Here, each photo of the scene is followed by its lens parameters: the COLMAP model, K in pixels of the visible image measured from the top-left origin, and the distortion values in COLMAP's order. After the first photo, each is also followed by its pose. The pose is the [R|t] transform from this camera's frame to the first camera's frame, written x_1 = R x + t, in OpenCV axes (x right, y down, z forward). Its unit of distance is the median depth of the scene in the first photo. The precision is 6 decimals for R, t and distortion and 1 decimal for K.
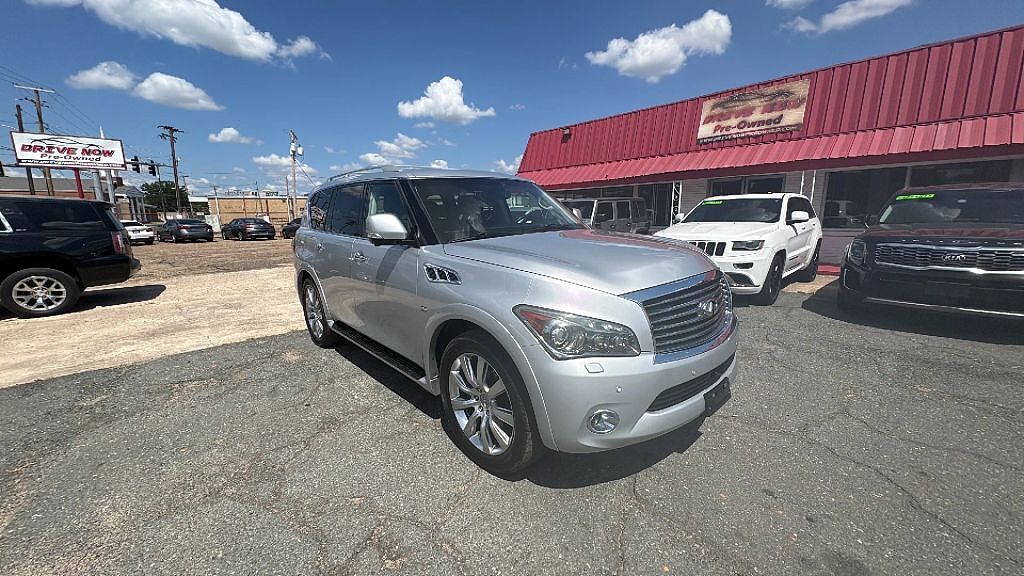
lens RADIAL K [[388.7, 0, 512.0], [0, 388.7, 288.0], [0, 0, 1]] dist [0.000805, 0.000087]
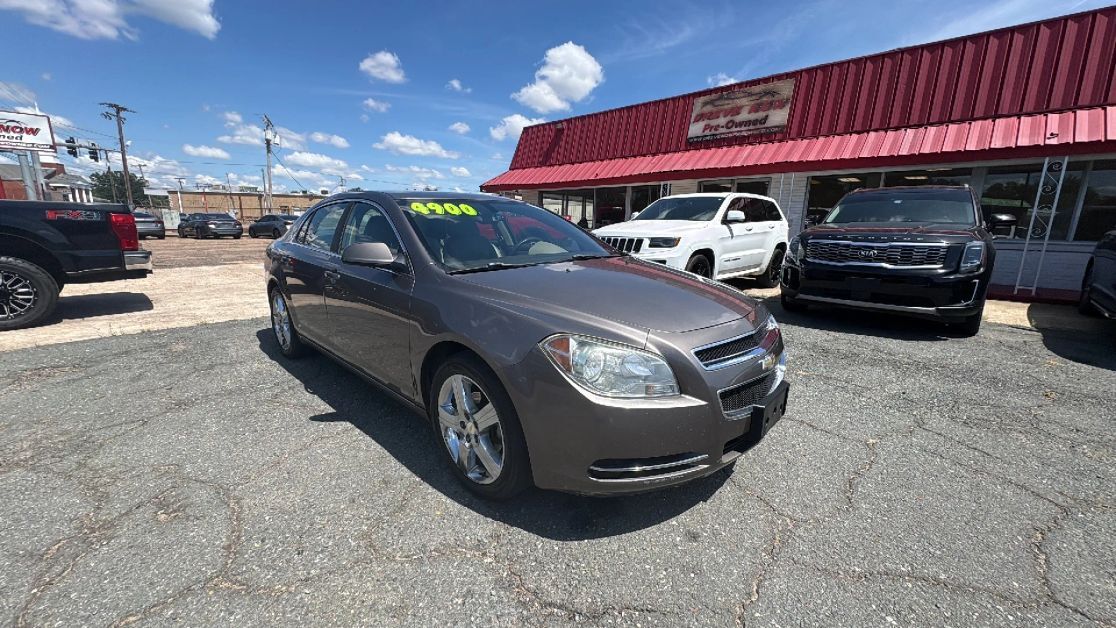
lens RADIAL K [[422.5, 0, 558.0], [0, 422.5, 314.0], [0, 0, 1]] dist [0.000603, -0.000017]
pose [[0.997379, 0.012082, 0.071331, 0.100615], [-0.013985, 0.999558, 0.026246, 0.025831], [-0.070983, -0.027175, 0.997107, -0.020547]]
